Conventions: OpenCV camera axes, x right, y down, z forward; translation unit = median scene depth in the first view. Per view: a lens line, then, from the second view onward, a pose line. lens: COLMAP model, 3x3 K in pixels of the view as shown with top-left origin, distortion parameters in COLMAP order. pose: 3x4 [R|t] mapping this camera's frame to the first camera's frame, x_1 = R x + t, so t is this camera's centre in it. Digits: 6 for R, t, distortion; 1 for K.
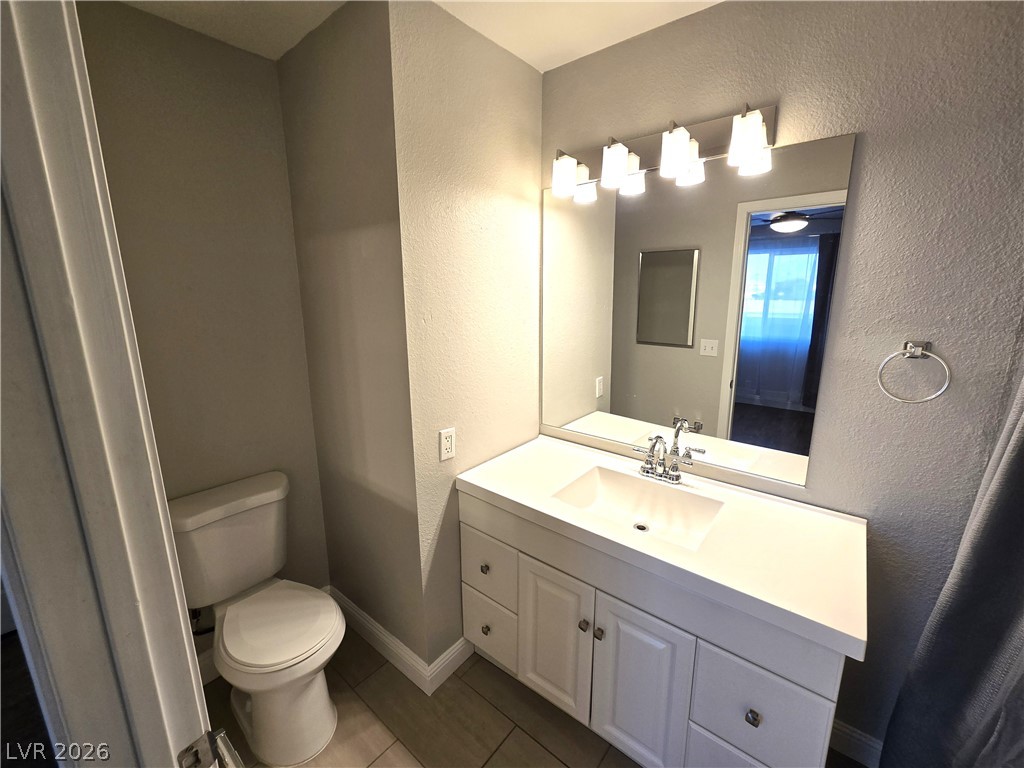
lens RADIAL K [[418.7, 0, 515.9], [0, 418.7, 379.6], [0, 0, 1]] dist [-0.000612, -0.001977]
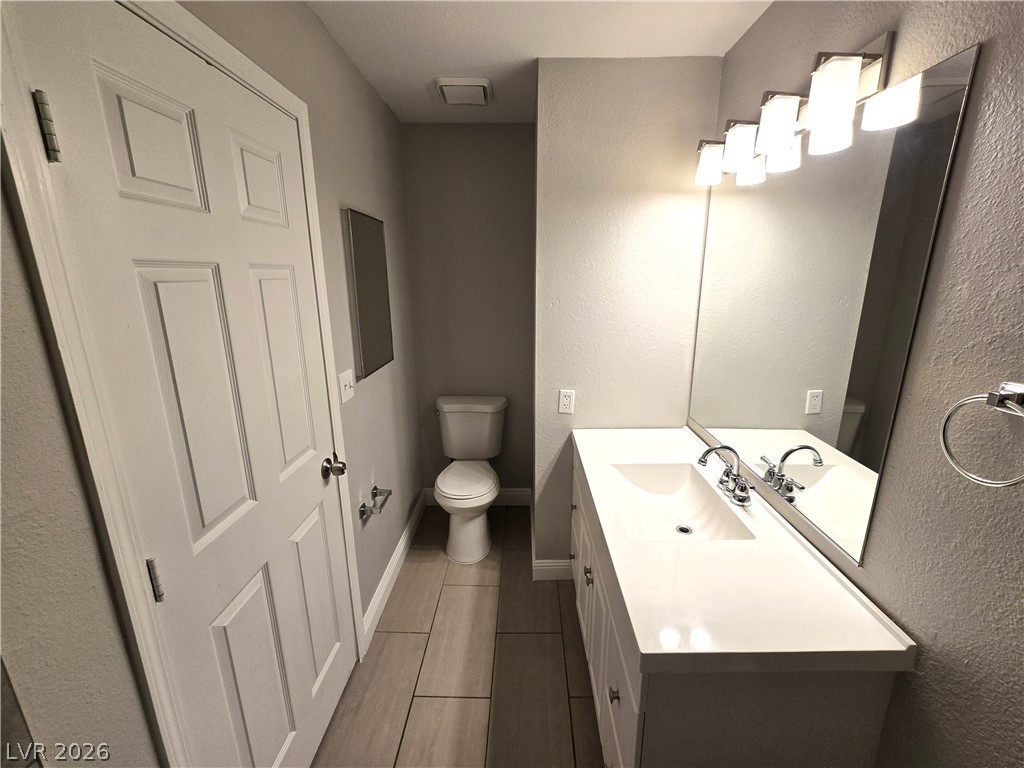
lens RADIAL K [[418.7, 0, 519.7], [0, 418.7, 381.6], [0, 0, 1]] dist [-0.000612, -0.001977]
pose [[0.617510, 0.198047, -0.761222, 0.730129], [-0.164973, 0.978867, 0.120845, -0.038864], [0.769068, 0.050958, 0.637133, 0.069054]]
